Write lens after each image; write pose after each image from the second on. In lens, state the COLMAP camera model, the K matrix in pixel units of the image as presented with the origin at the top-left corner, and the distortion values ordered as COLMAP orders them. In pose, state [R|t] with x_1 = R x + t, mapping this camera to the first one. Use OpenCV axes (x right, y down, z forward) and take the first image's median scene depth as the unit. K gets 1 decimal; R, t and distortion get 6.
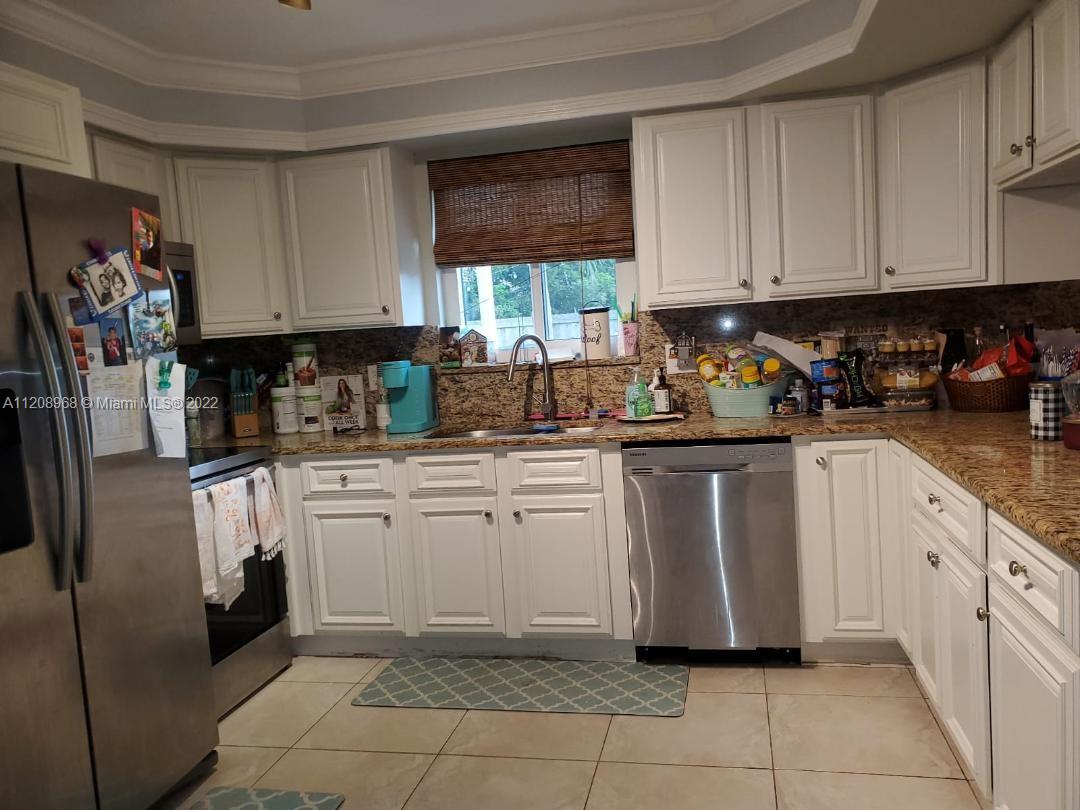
lens RADIAL K [[853.7, 0, 540.8], [0, 853.7, 390.7], [0, 0, 1]] dist [0.025225, 0.000382]
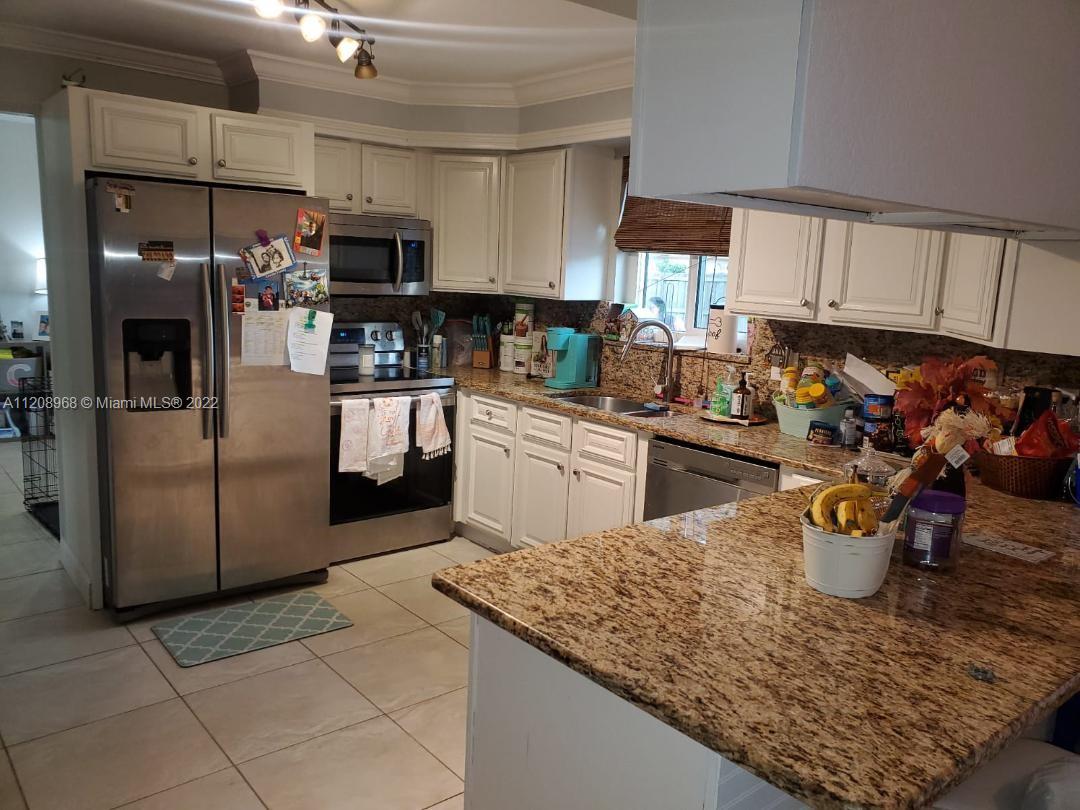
lens RADIAL K [[835.2, 0, 540.0], [0, 835.2, 405.0], [0, 0, 1]] dist [0.005923, -0.003960]
pose [[0.777794, 0.201101, -0.595478, 0.580475], [-0.140117, 0.979067, 0.147629, -0.107131], [0.612701, -0.031389, 0.789691, 0.055328]]
